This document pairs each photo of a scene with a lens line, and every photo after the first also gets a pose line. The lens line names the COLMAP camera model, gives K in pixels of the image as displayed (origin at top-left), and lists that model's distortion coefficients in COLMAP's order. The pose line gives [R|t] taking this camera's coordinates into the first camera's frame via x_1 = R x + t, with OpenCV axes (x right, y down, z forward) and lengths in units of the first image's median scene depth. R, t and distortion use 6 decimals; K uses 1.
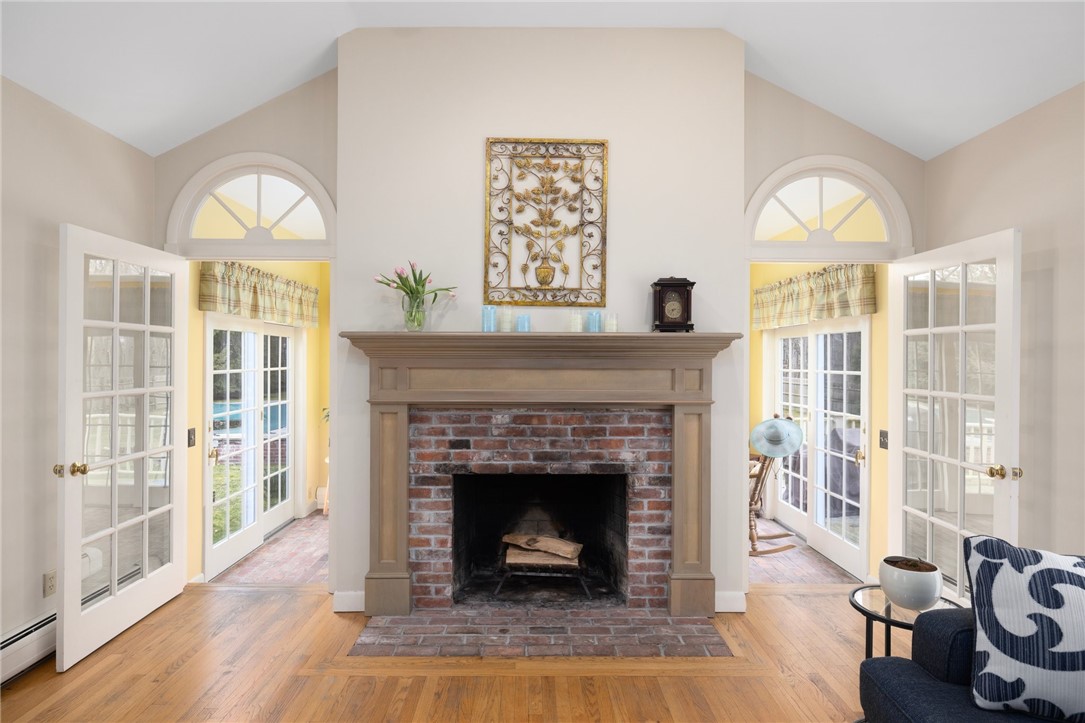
lens RADIAL K [[583.8, 0, 540.4], [0, 583.8, 359.3], [0, 0, 1]] dist [-0.006879, 0.000153]
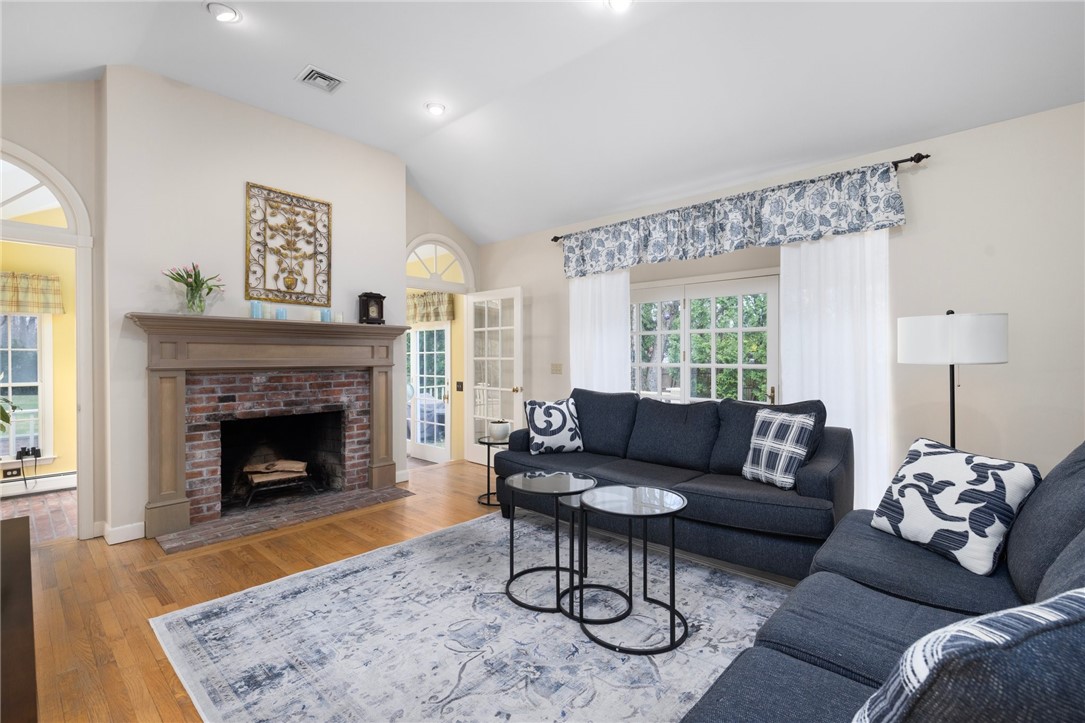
lens RADIAL K [[487.7, 0, 539.7], [0, 487.7, 361.6], [0, 0, 1]] dist [0.001049, 0.000600]
pose [[0.675497, -0.011092, 0.737279, -0.489693], [0.004379, 0.999930, 0.011032, 0.047792], [-0.737349, -0.004224, 0.675498, -0.327897]]
